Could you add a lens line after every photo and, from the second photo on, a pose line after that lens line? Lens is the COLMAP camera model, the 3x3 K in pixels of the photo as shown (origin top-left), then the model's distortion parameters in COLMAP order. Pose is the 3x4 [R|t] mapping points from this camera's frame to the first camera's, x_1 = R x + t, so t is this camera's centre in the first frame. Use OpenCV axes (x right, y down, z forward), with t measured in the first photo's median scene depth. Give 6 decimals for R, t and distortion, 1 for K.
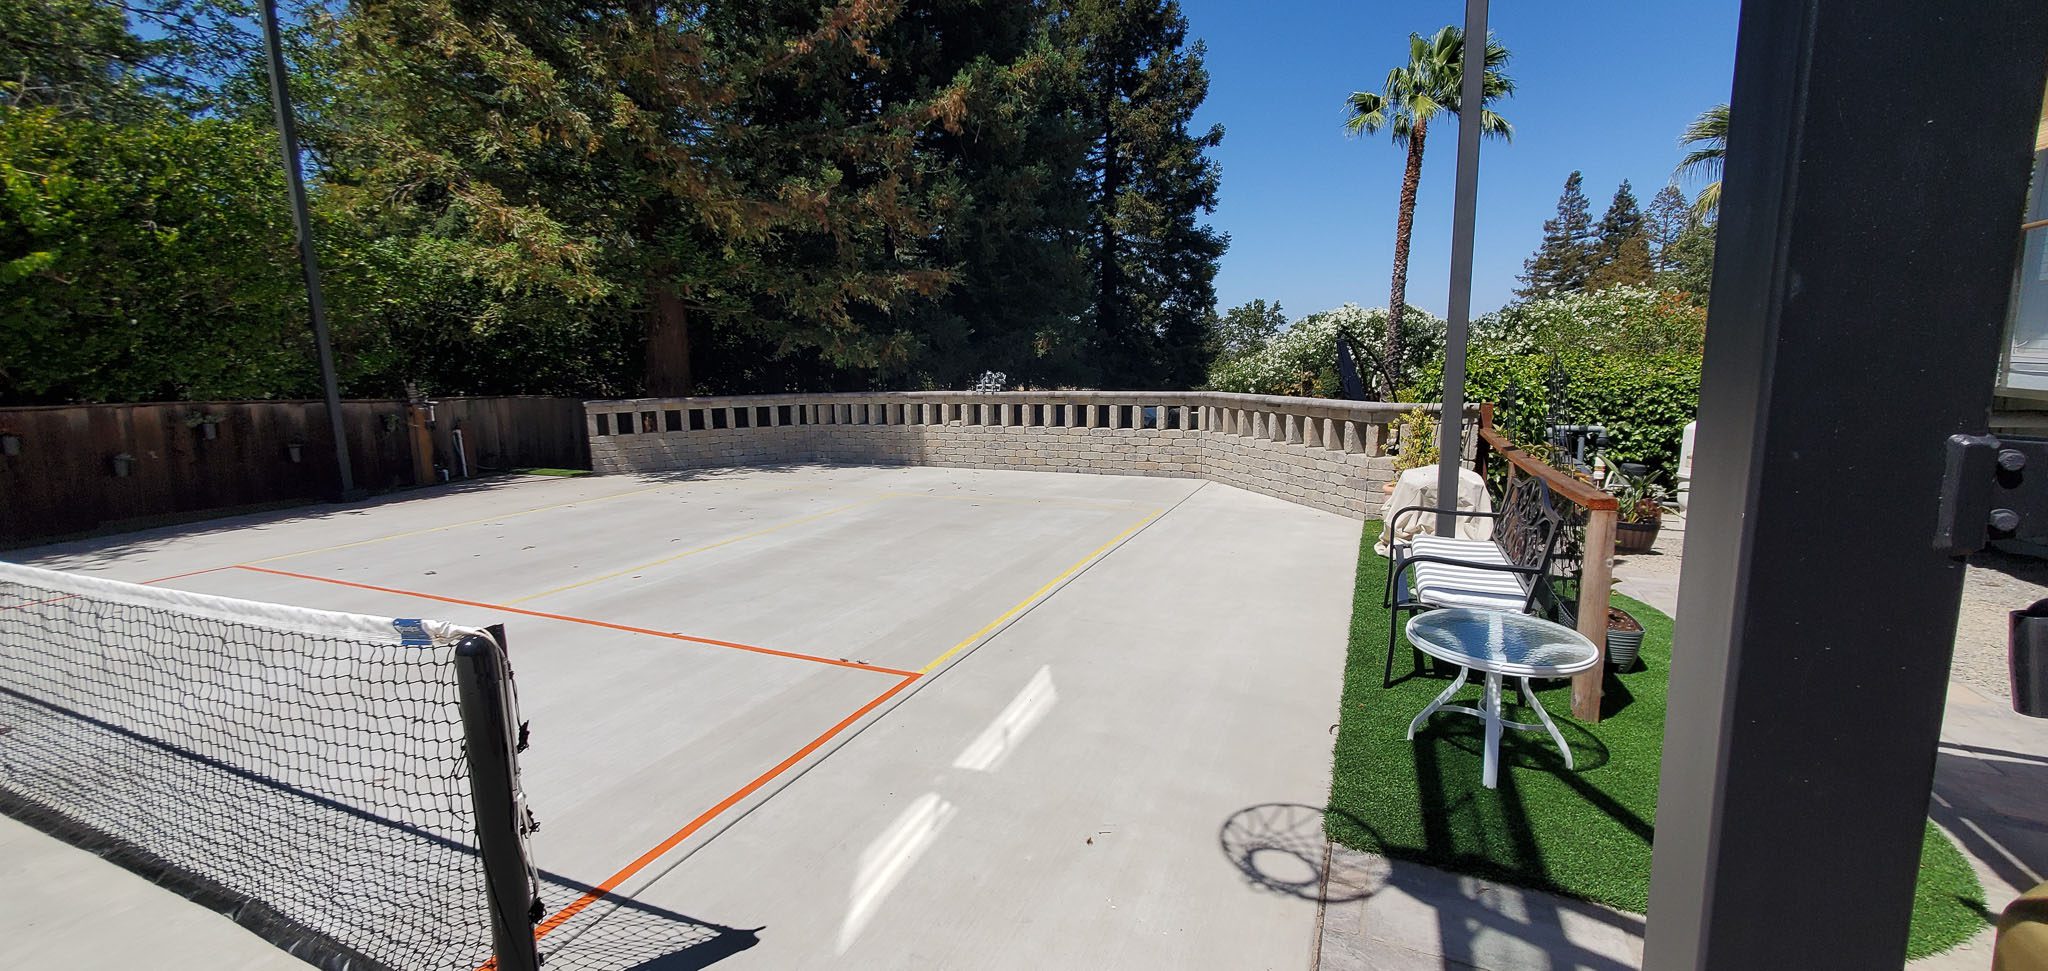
lens RADIAL K [[793.9, 0, 1033.3], [0, 793.9, 489.8], [0, 0, 1]] dist [0.001586, 0.000036]
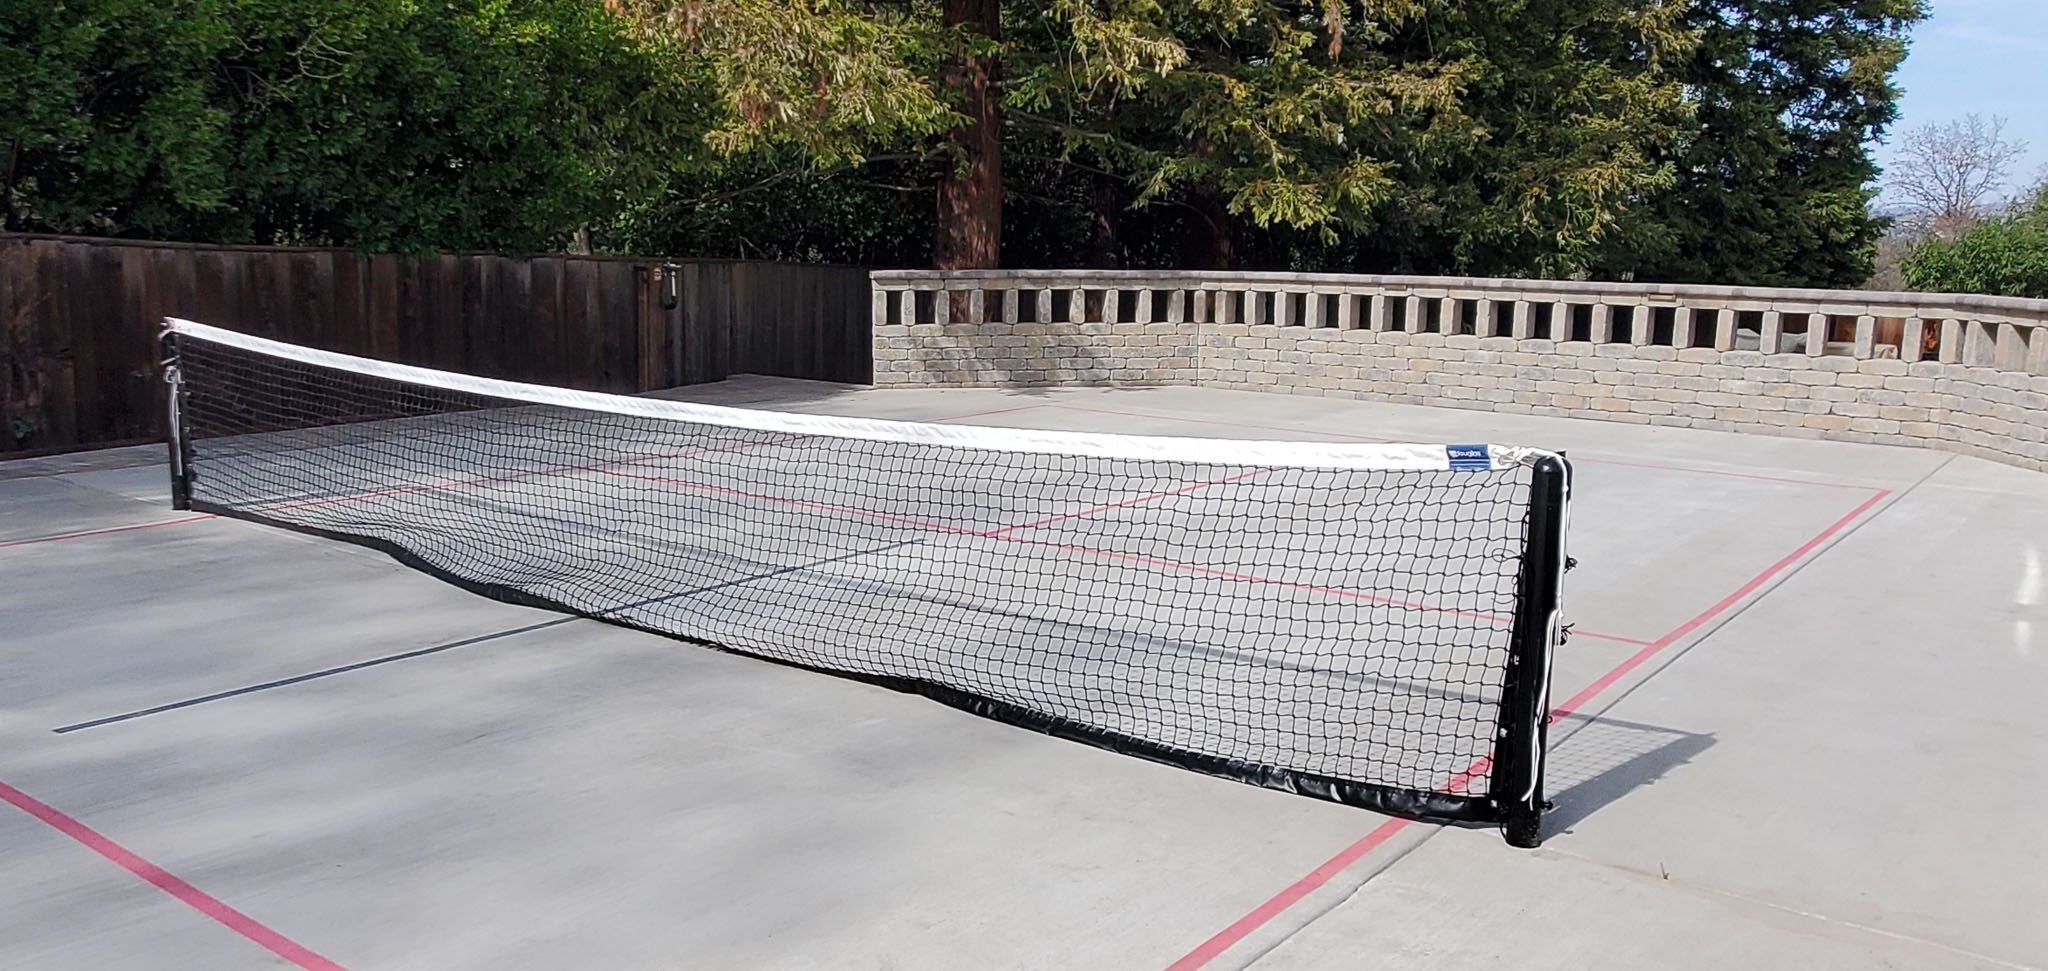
lens RADIAL K [[1602.5, 0, 1041.5], [0, 1602.5, 493.0], [0, 0, 1]] dist [0.016970, 0.003278]
pose [[0.973996, 0.067646, -0.216233, -0.136162], [-0.066107, 0.997709, 0.014349, 0.036701], [0.216708, 0.000318, 0.976236, -0.210172]]
